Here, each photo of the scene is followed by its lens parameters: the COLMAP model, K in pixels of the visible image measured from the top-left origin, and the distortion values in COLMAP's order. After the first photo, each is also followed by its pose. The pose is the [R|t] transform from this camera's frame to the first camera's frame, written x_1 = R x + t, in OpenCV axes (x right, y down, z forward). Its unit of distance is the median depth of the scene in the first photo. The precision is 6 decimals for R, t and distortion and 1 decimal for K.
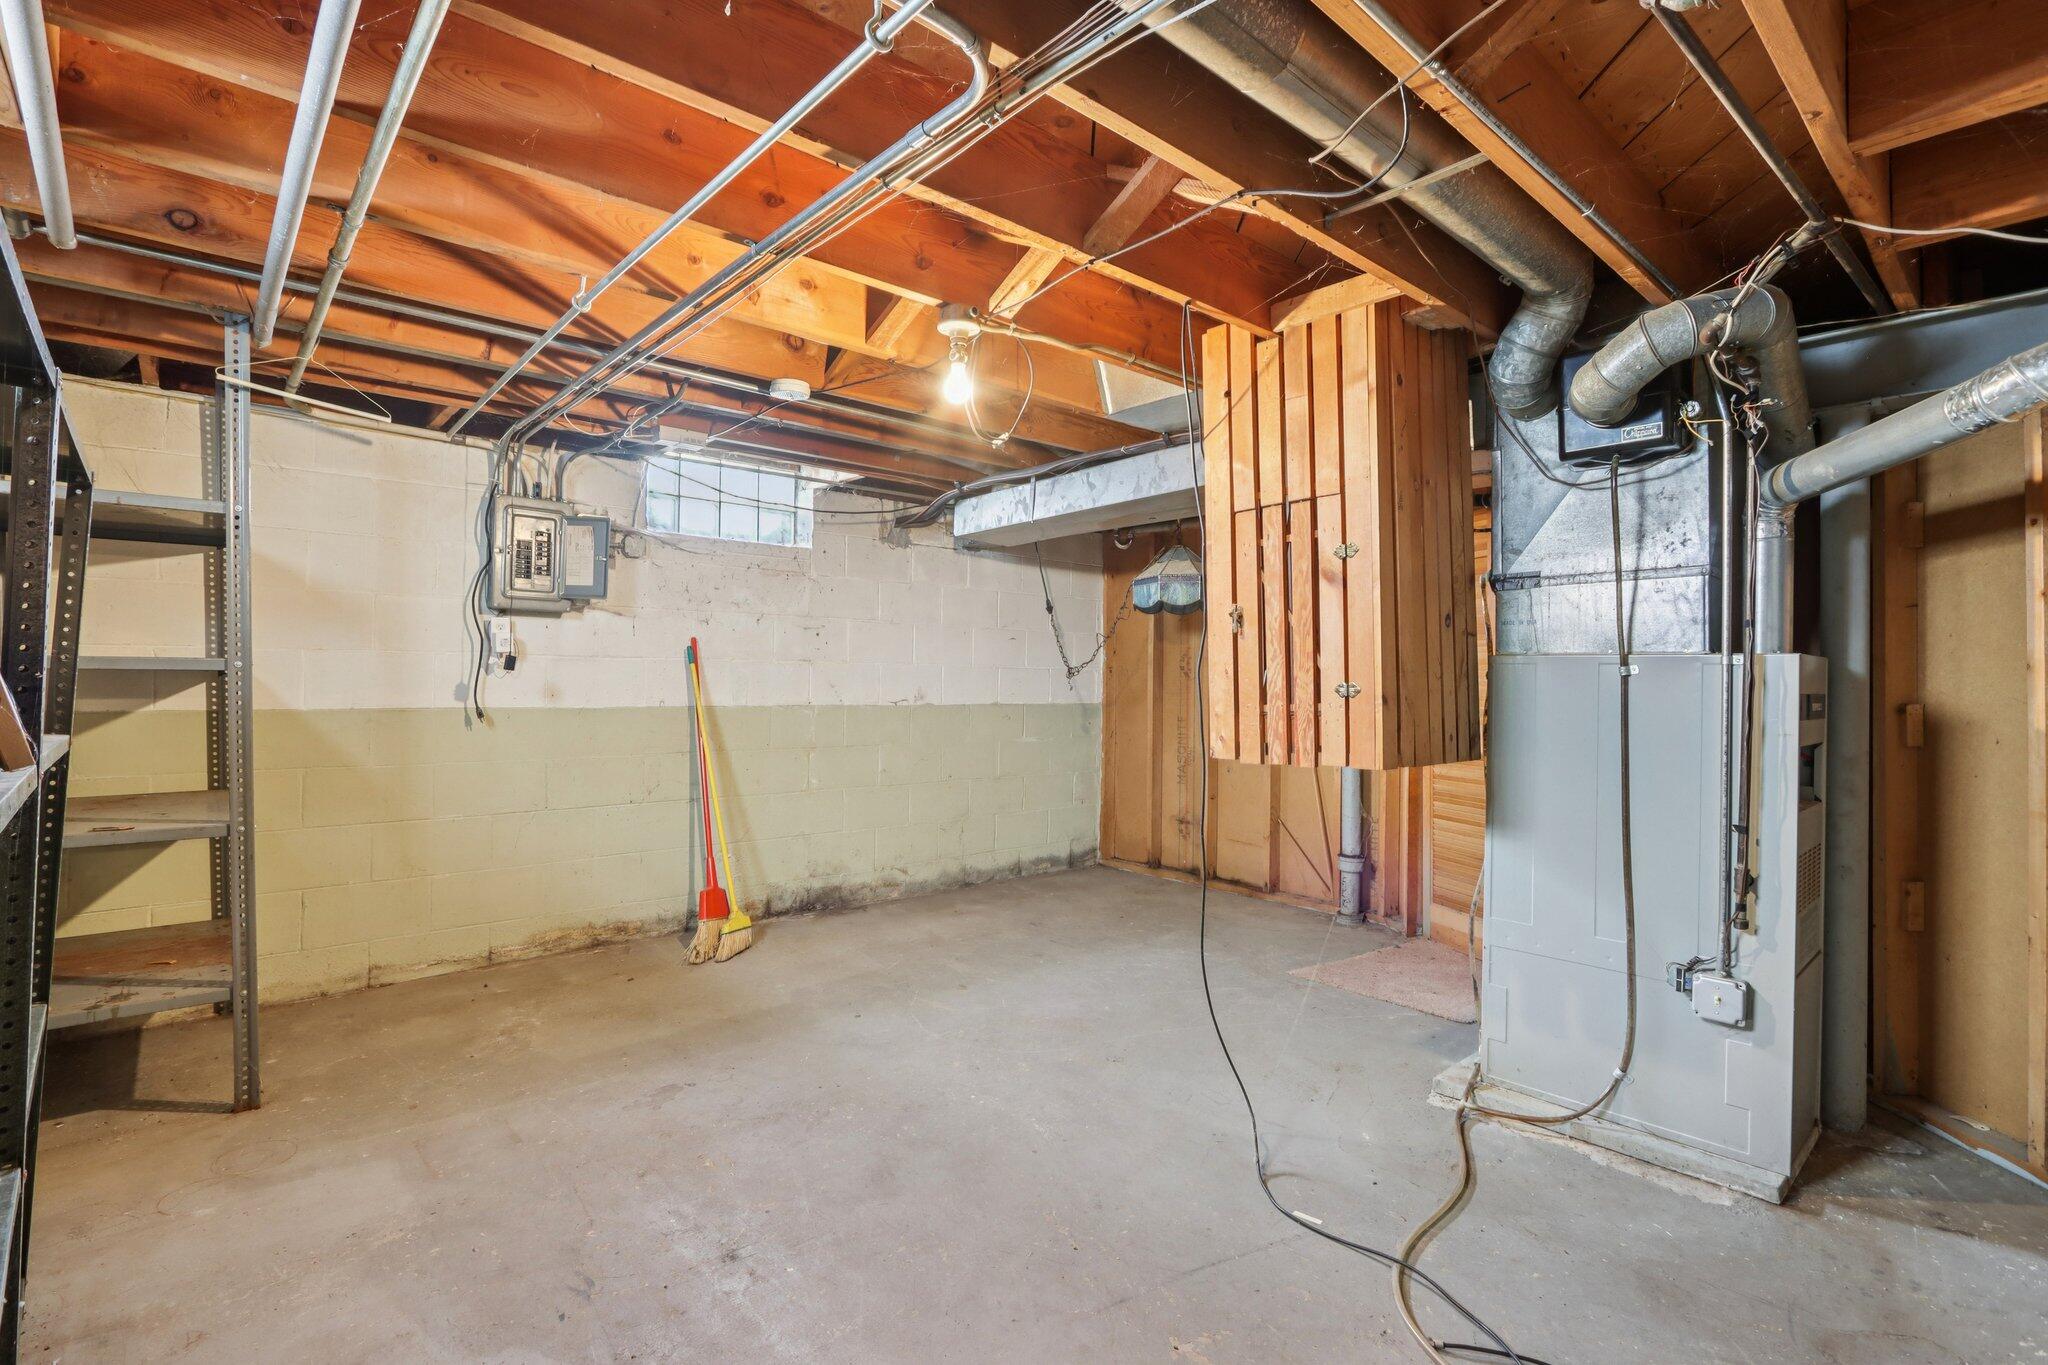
lens RADIAL K [[951.1, 0, 996.4], [0, 951.1, 689.5], [0, 0, 1]] dist [-0.019555, -0.000117]
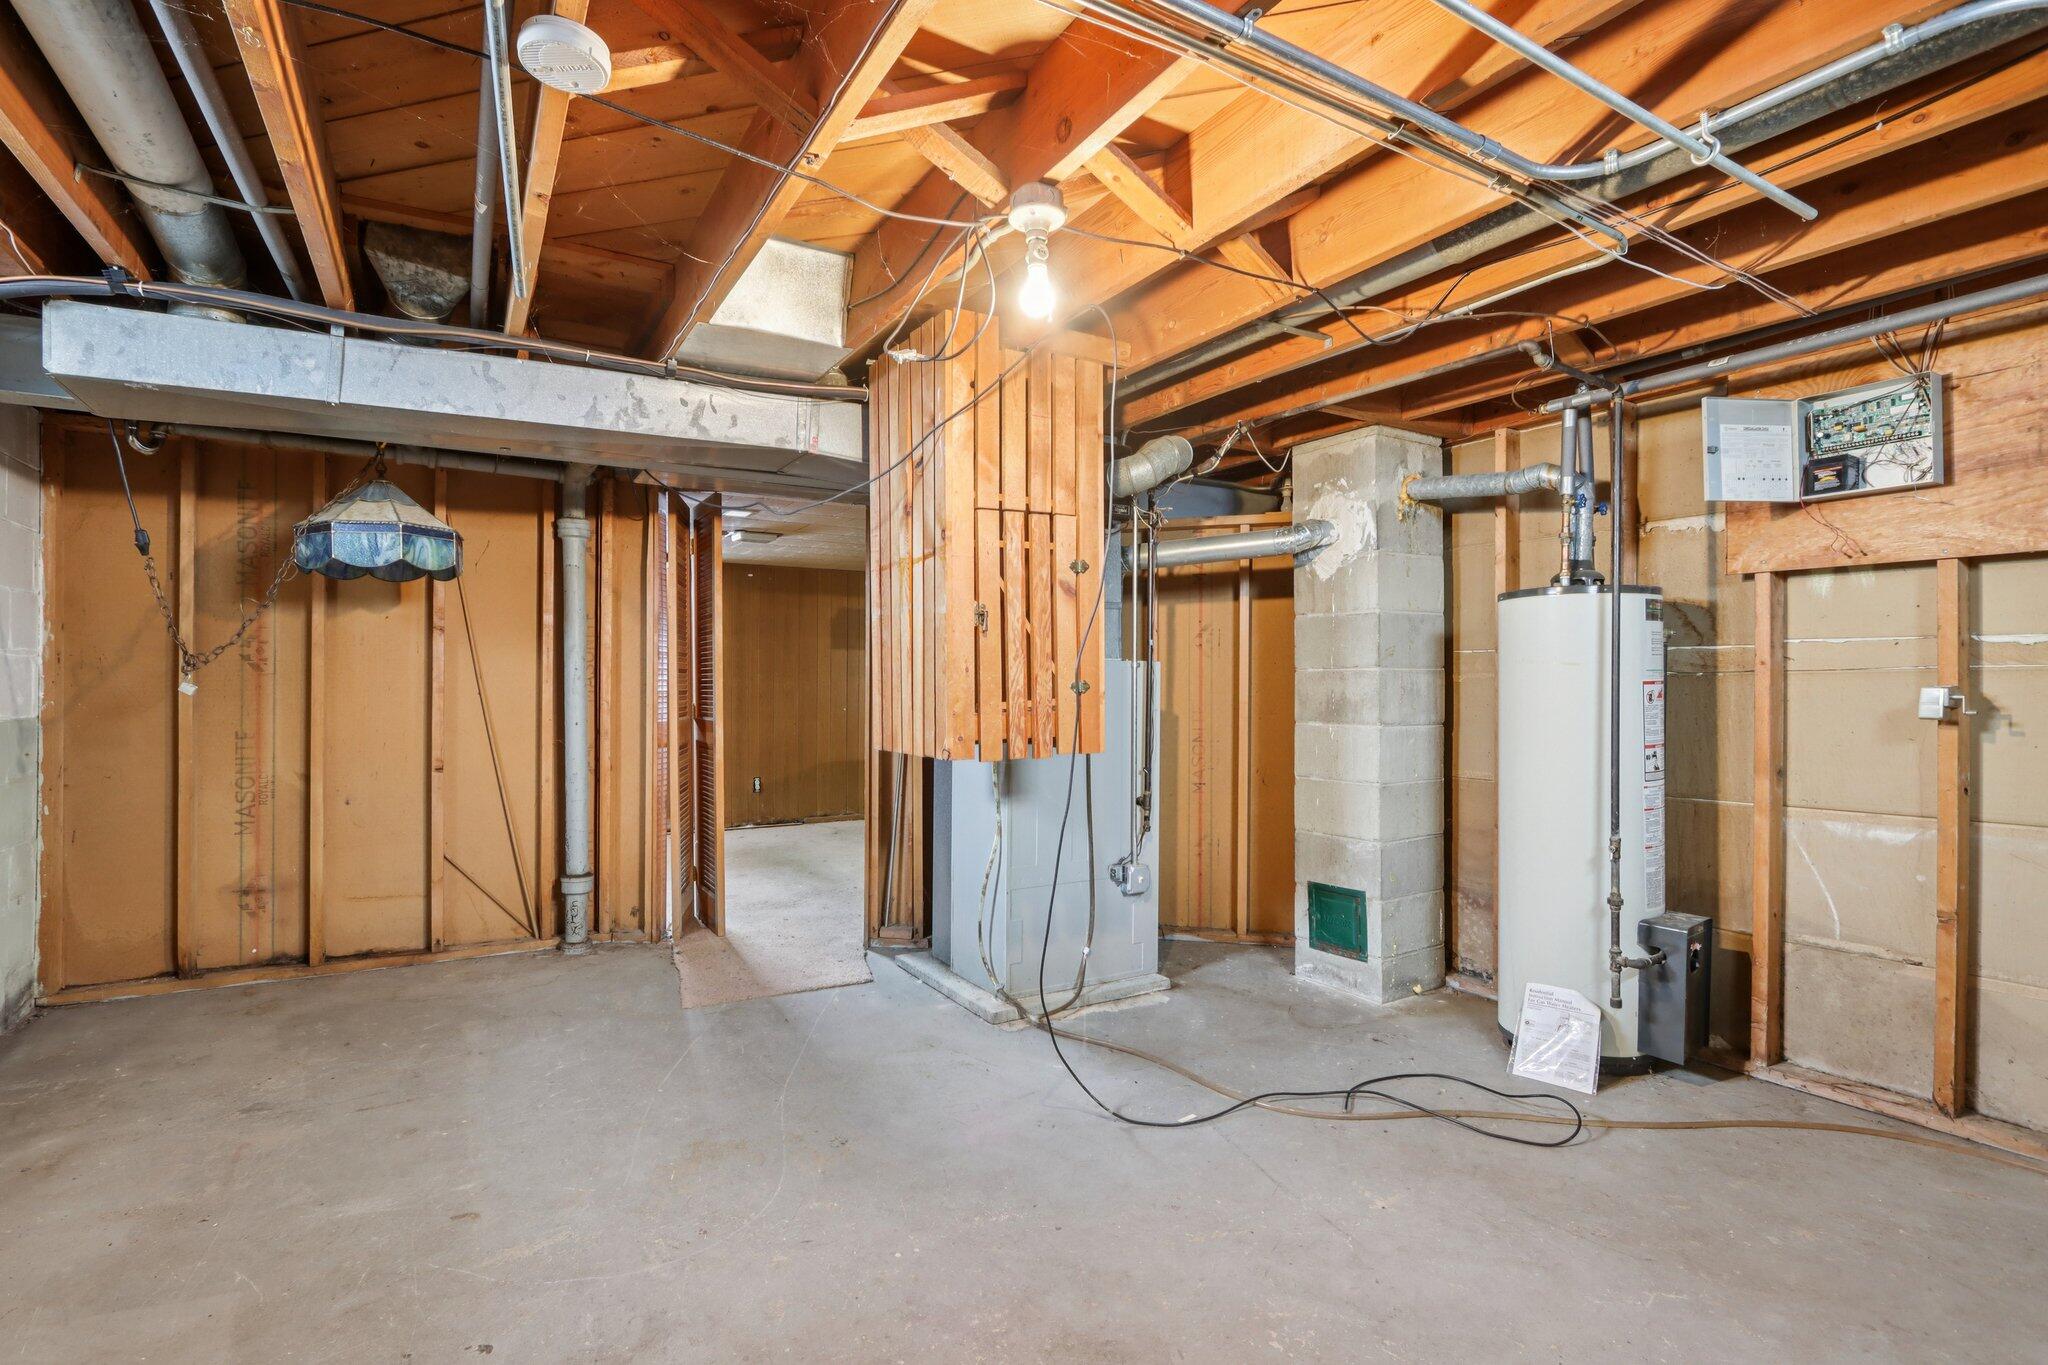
lens RADIAL K [[951.1, 0, 996.4], [0, 951.1, 689.5], [0, 0, 1]] dist [-0.019555, -0.000117]
pose [[0.192886, -0.019692, 0.981024, -0.580424], [0.008960, 0.999792, 0.018307, -0.012567], [-0.981180, 0.005259, 0.193022, 0.640165]]
